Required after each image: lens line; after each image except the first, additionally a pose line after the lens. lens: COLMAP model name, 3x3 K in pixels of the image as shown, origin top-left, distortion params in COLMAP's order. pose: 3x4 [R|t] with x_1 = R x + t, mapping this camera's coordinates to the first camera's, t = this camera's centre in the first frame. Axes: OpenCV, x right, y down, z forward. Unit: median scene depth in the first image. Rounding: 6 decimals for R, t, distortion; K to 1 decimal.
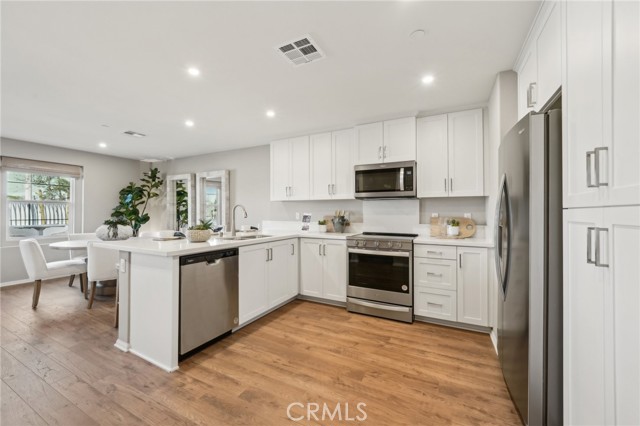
lens RADIAL K [[255.8, 0, 320.0], [0, 255.8, 213.0], [0, 0, 1]] dist [-0.001358, -0.000083]
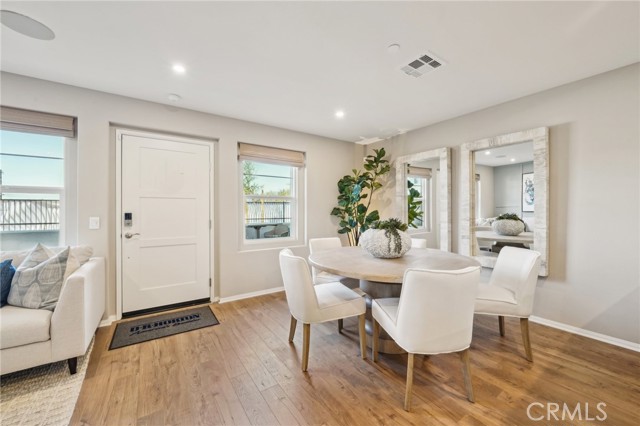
lens RADIAL K [[247.1, 0, 320.0], [0, 247.1, 213.0], [0, 0, 1]] dist [-0.000978, -0.000015]
pose [[0.890483, -0.001705, -0.455012, -0.700975], [0.005006, 0.999969, 0.006050, 0.004665], [0.454988, -0.007665, 0.890465, 0.431025]]
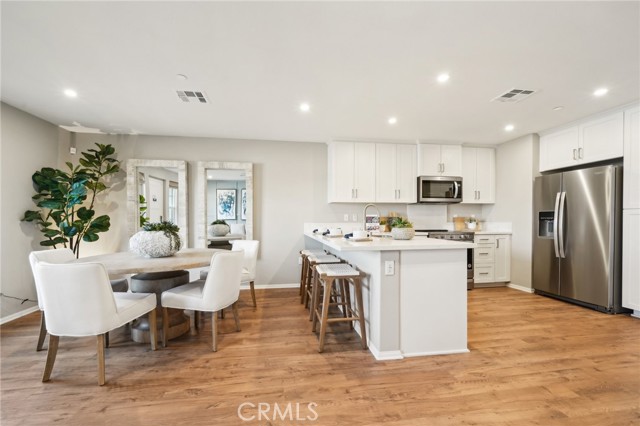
lens RADIAL K [[265.3, 0, 316.0], [0, 265.3, 222.2], [0, 0, 1]] dist [-0.000999, -0.000172]
pose [[0.799791, -0.010717, 0.600183, -0.914160], [0.006687, 0.999938, 0.008945, 0.021594], [-0.600241, -0.003141, 0.799813, 0.241839]]
